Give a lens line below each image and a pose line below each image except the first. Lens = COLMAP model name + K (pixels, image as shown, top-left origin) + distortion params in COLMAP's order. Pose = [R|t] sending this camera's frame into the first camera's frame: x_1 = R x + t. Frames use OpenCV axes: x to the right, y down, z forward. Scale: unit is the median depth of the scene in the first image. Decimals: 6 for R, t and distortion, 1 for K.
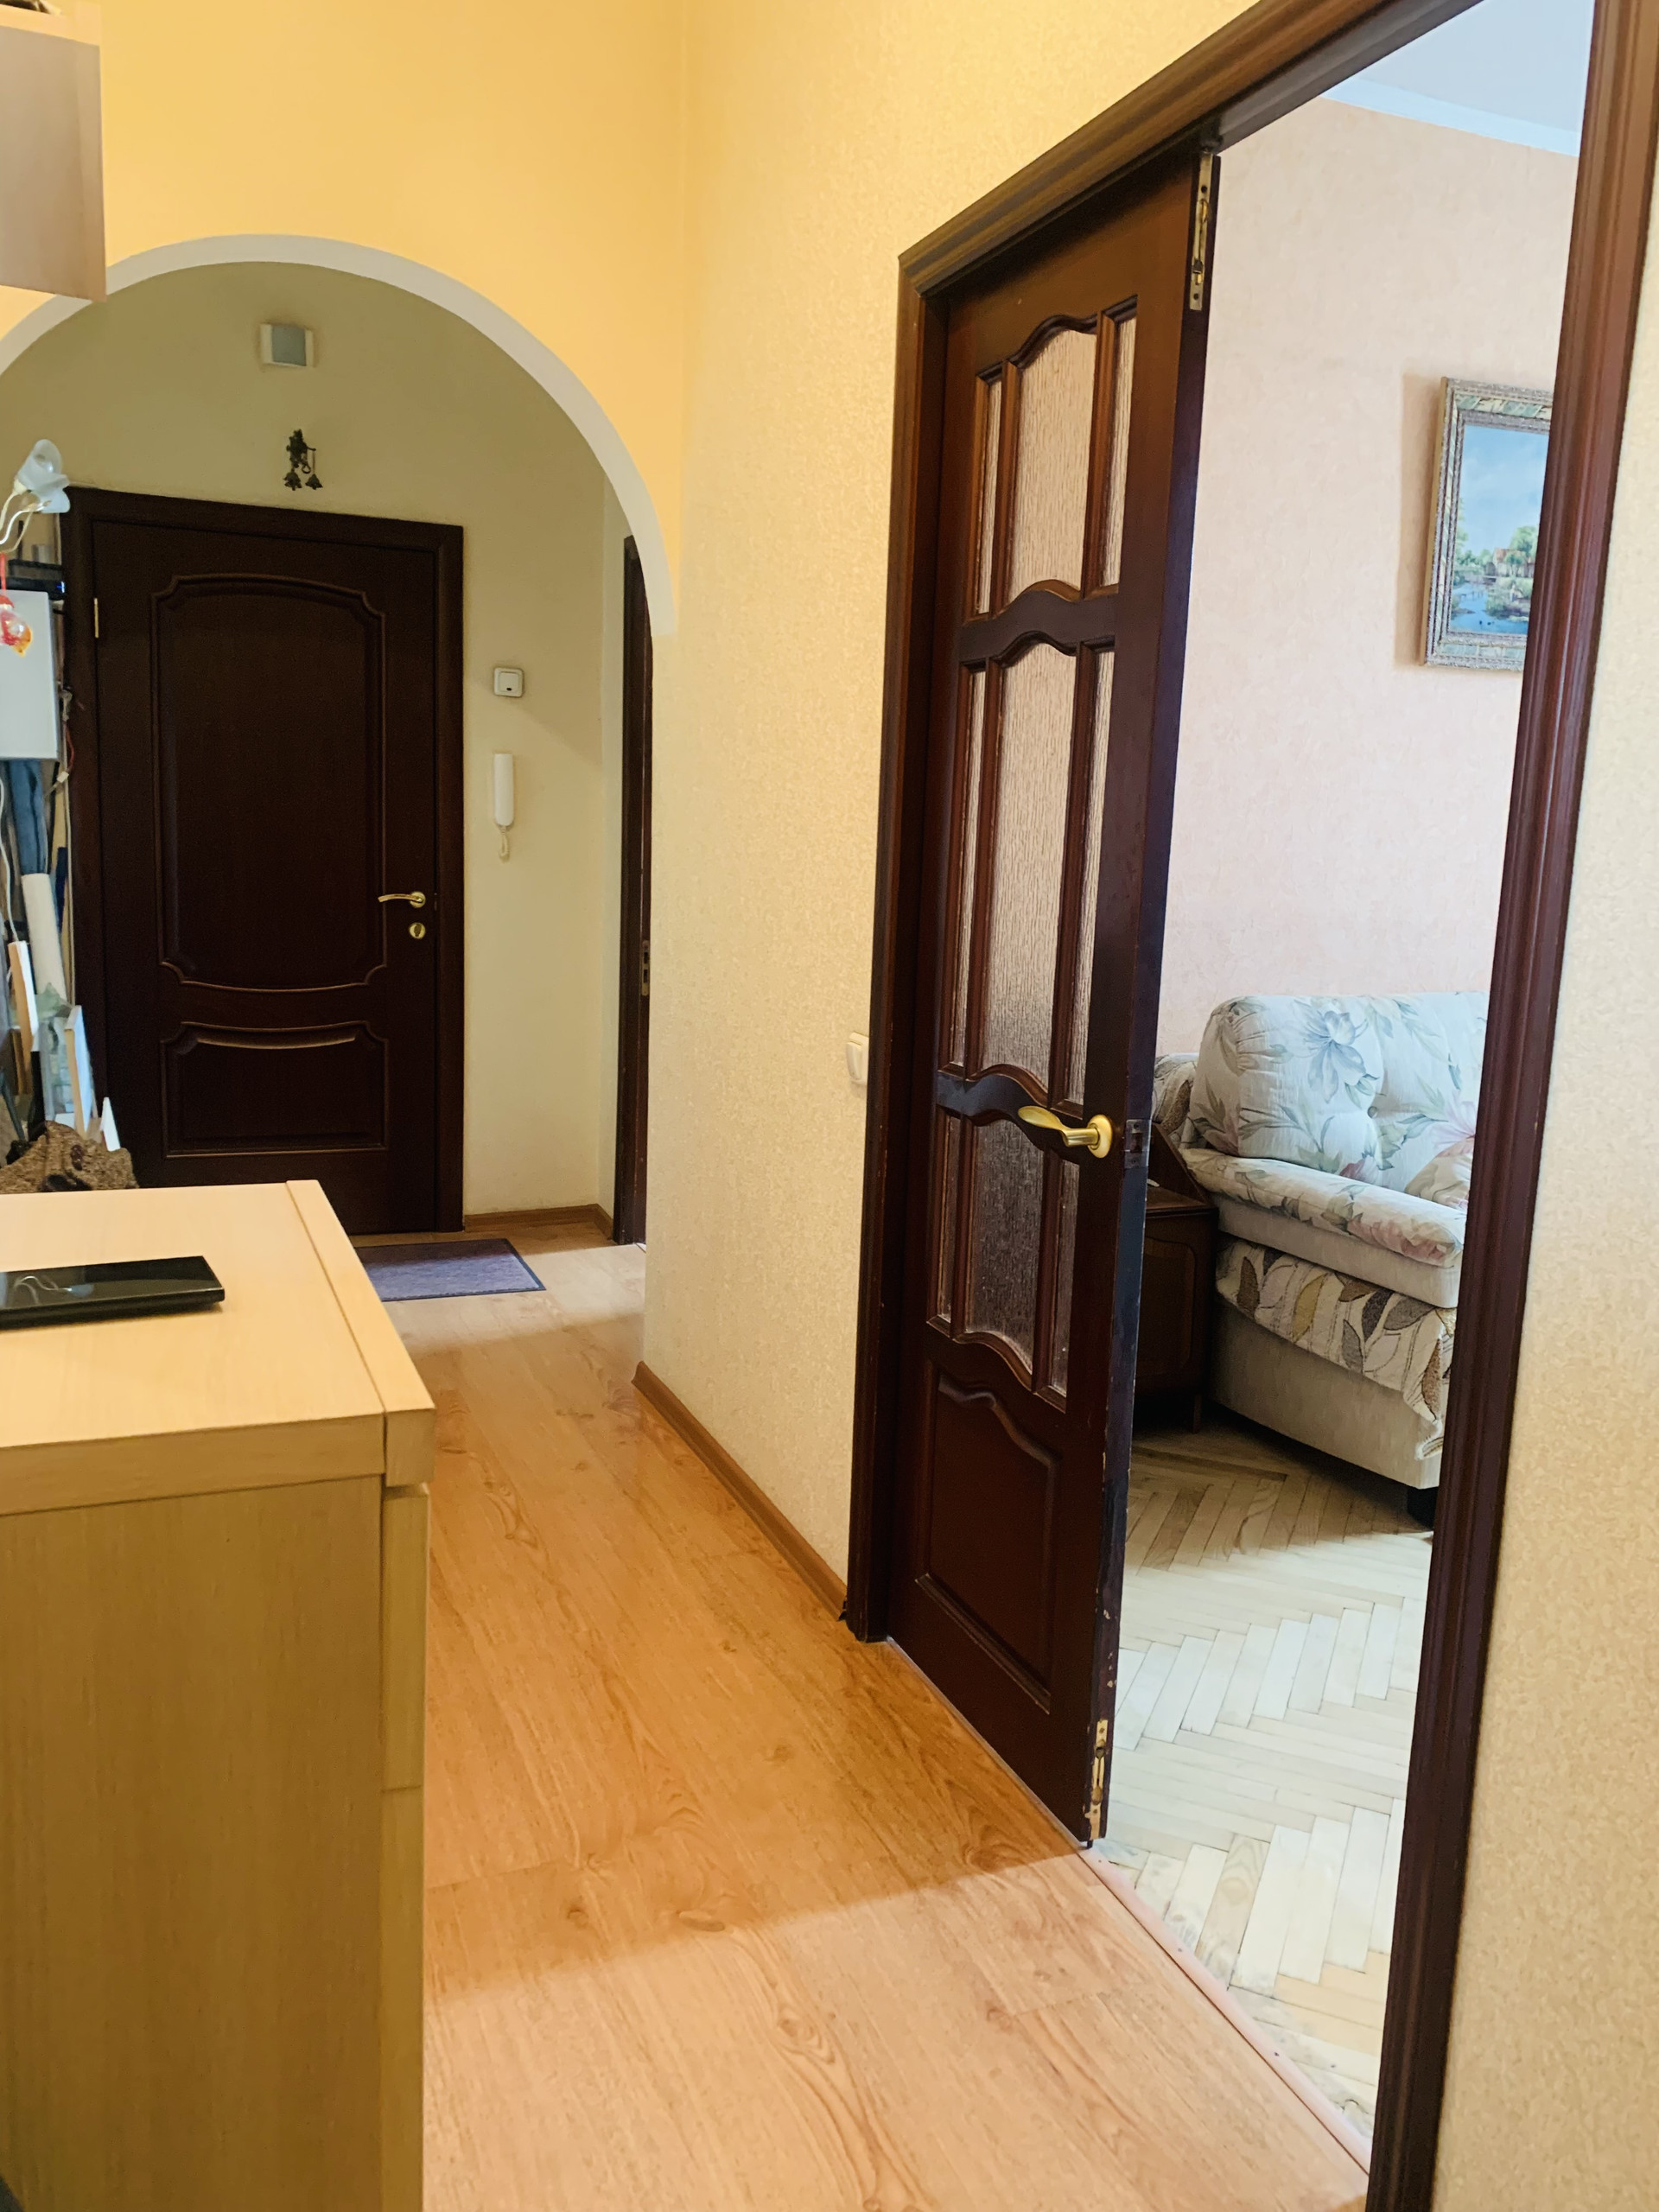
lens RADIAL K [[1693.4, 0, 813.4], [0, 1693.4, 1090.1], [0, 0, 1]] dist [0.005004, 0.001069]
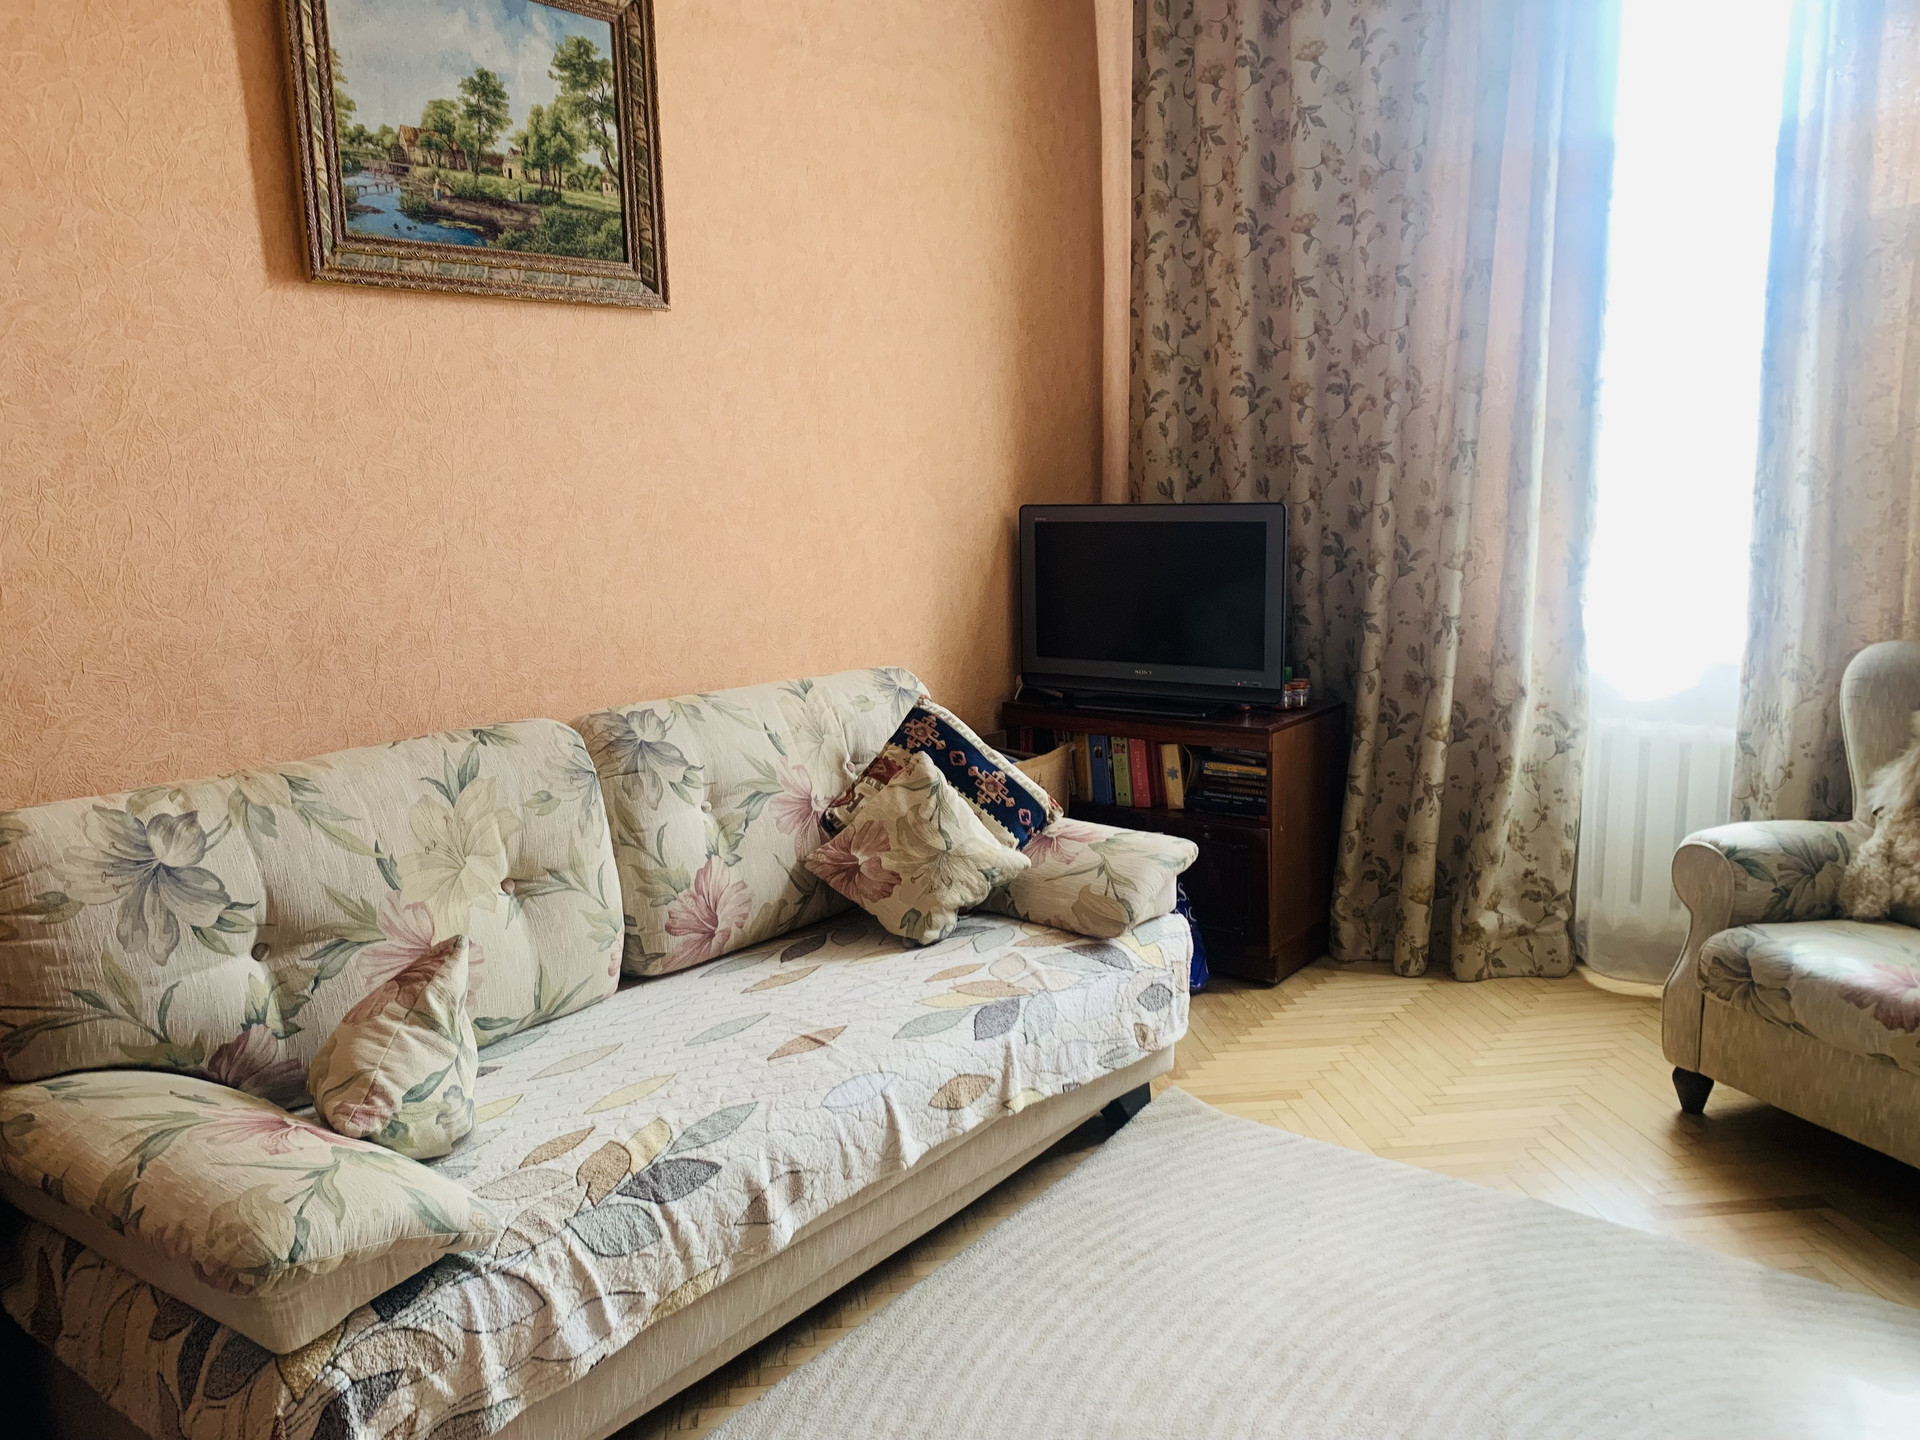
lens RADIAL K [[1469.8, 0, 962.1], [0, 1469.8, 728.9], [0, 0, 1]] dist [0.005004, 0.001069]
pose [[0.855996, -0.134421, 0.499201, 0.294643], [0.119673, 0.990900, 0.061615, -0.077838], [-0.502941, 0.006999, 0.864293, 0.368651]]
